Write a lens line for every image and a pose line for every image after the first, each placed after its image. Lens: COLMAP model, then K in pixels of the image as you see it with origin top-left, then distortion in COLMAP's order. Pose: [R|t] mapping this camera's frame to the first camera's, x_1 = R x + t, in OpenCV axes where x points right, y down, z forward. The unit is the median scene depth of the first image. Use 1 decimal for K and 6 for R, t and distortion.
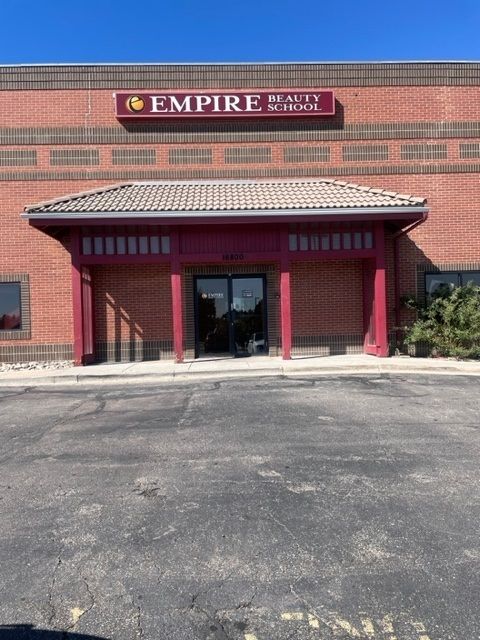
lens RADIAL K [[478.6, 0, 251.7], [0, 478.6, 322.6], [0, 0, 1]] dist [0.033437, -0.003394]
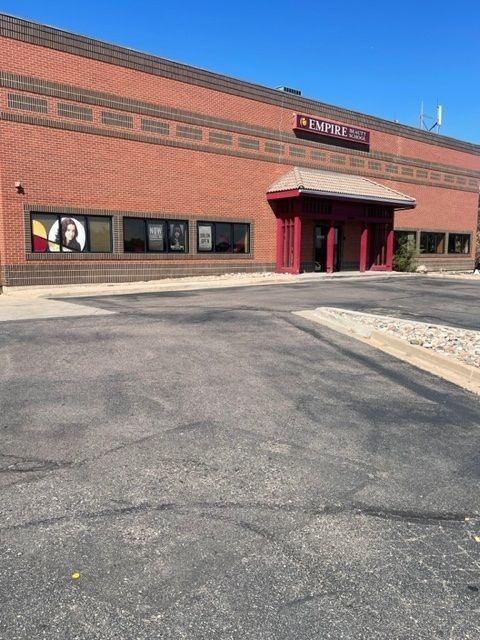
lens RADIAL K [[609.6, 0, 240.0], [0, 609.6, 320.0], [0, 0, 1]] dist [0.128648, -0.235052]
pose [[0.744580, -0.036086, 0.666557, -1.871461], [-0.028335, 0.995929, 0.085570, 0.064394], [-0.666932, -0.082600, 0.740527, -0.520890]]
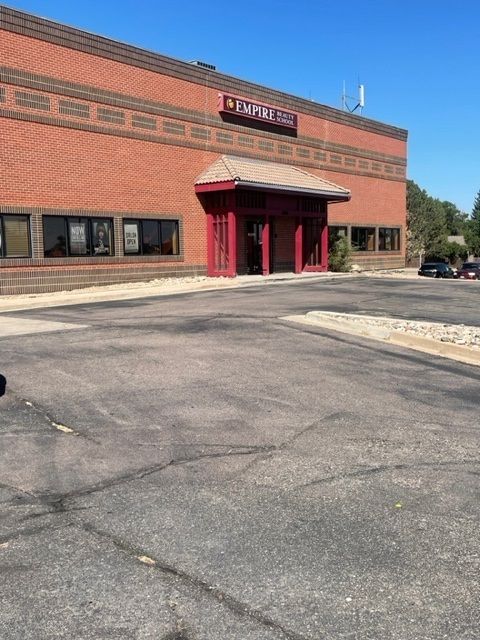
lens RADIAL K [[759.6, 0, 240.0], [0, 759.6, 320.0], [0, 0, 1]] dist [0.148983, -0.323532]
pose [[0.603928, -0.048677, 0.795551, -2.122010], [-0.001220, 0.998076, 0.061995, 0.066976], [-0.797038, -0.038411, 0.602707, -0.475646]]
